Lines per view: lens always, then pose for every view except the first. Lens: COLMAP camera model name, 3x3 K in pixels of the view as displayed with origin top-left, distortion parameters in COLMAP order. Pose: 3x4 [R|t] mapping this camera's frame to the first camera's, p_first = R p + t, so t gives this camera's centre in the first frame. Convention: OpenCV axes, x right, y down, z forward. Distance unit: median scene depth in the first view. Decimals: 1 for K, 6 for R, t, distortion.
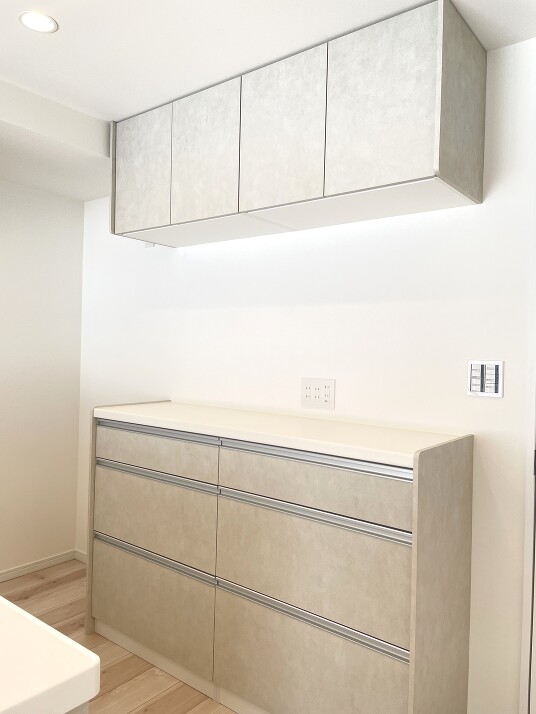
lens RADIAL K [[546.2, 0, 267.9], [0, 546.2, 355.6], [0, 0, 1]] dist [0.044521, -0.031150]
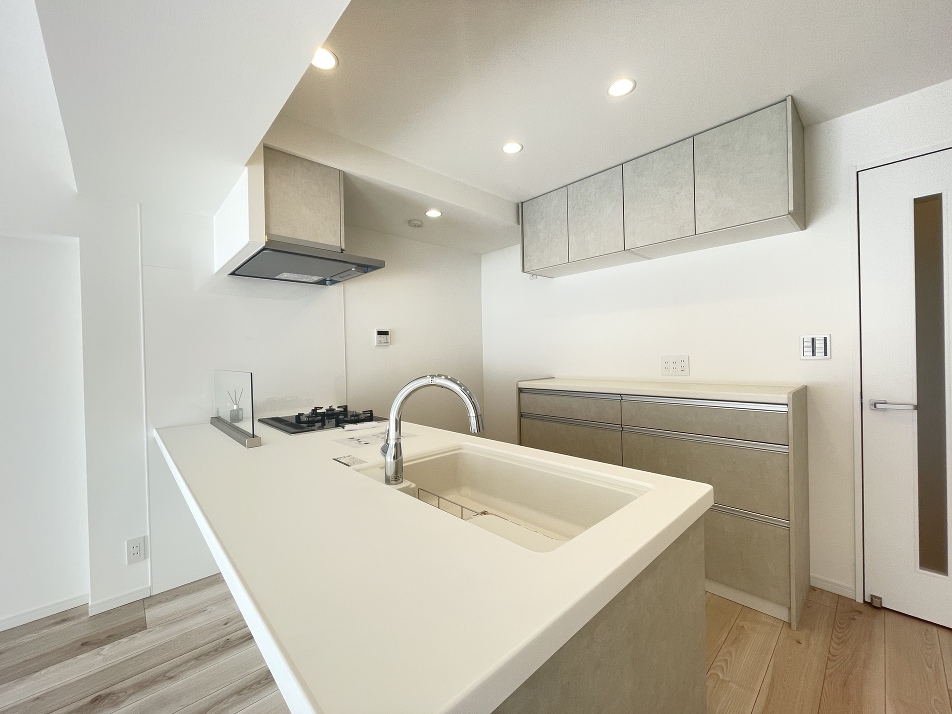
lens RADIAL K [[384.6, 0, 474.5], [0, 384.6, 358.3], [0, 0, 1]] dist [-0.002587, 0.000493]
pose [[0.987506, -0.045840, -0.150769, -0.329768], [0.045770, 0.998944, -0.003933, 0.031333], [0.150790, -0.003016, 0.988561, -0.152673]]
